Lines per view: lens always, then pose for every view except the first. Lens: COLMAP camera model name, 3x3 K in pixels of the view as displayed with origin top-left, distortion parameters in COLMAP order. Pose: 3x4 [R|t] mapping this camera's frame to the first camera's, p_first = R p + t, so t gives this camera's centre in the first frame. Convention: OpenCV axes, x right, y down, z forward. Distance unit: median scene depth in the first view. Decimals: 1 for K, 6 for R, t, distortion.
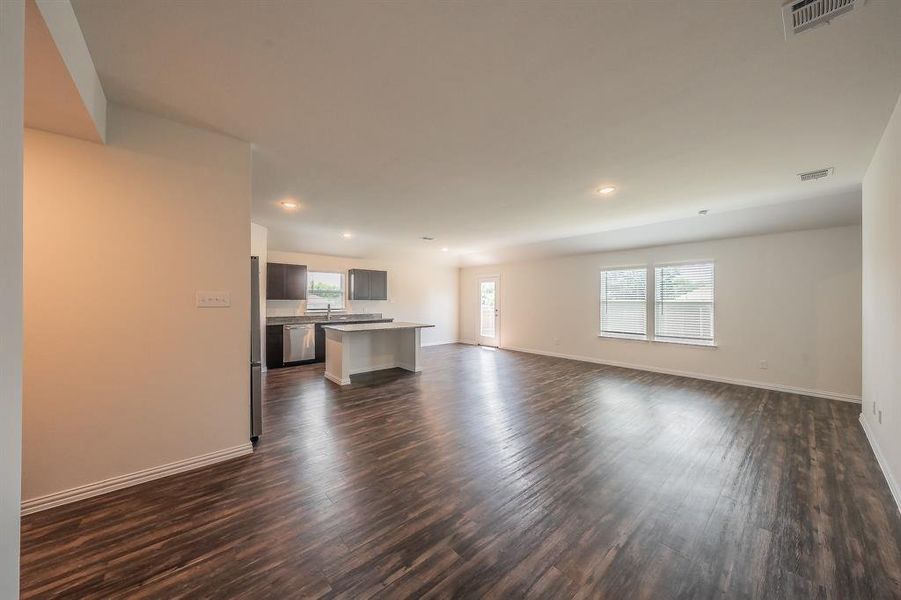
lens RADIAL K [[311.7, 0, 455.2], [0, 311.7, 298.1], [0, 0, 1]] dist [0.000796, 0.000119]
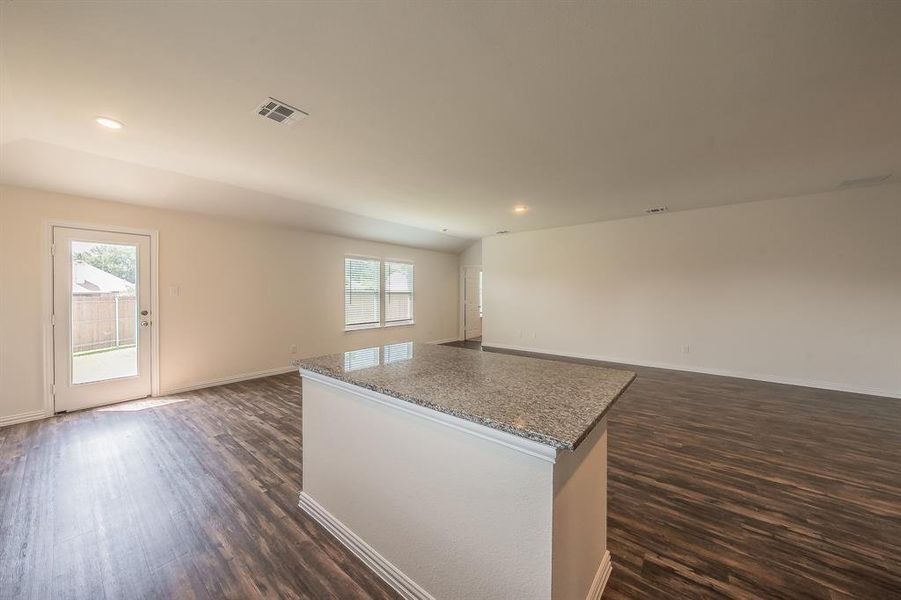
lens RADIAL K [[320.2, 0, 427.6], [0, 320.2, 295.1], [0, 0, 1]] dist [0.000686, 0.000088]
pose [[-0.125164, -0.008969, 0.992096, -0.471958], [-0.008338, 0.999933, 0.007988, 0.010571], [-0.992101, -0.007273, -0.125230, 0.883172]]
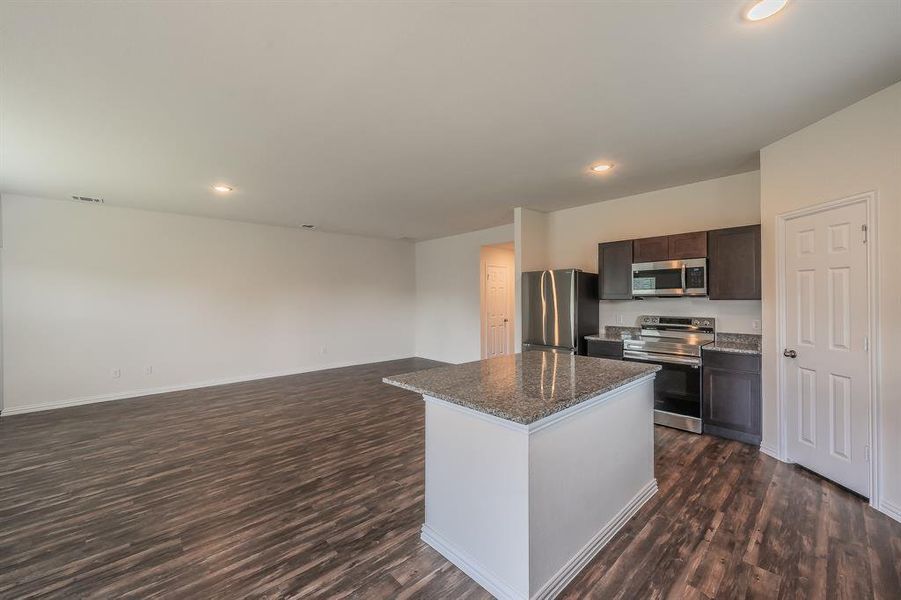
lens RADIAL K [[357.8, 0, 449.9], [0, 357.8, 297.6], [0, 0, 1]] dist [-0.001350, -0.000060]
pose [[-0.999933, 0.003237, -0.011144, -0.116566], [0.003322, 0.999965, -0.007684, 0.001173], [0.011119, -0.007720, -0.999908, 1.187681]]
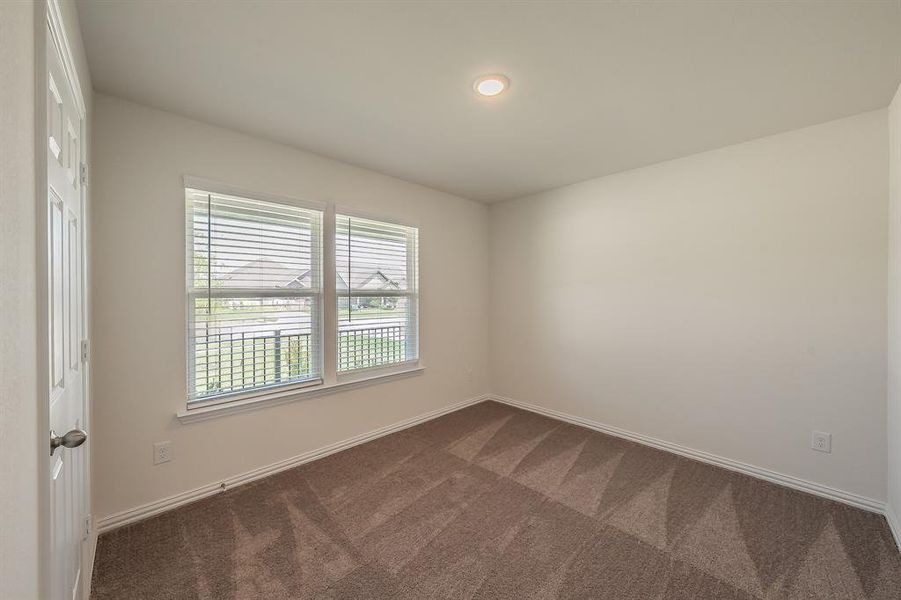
lens RADIAL K [[322.9, 0, 442.8], [0, 322.9, 297.4], [0, 0, 1]] dist [0.000320, 0.000050]
pose [[-0.015747, -0.014473, 0.999771, 0.167239], [-0.009032, 0.999856, 0.014332, 0.010910], [-0.999835, -0.008805, -0.015875, 0.763334]]
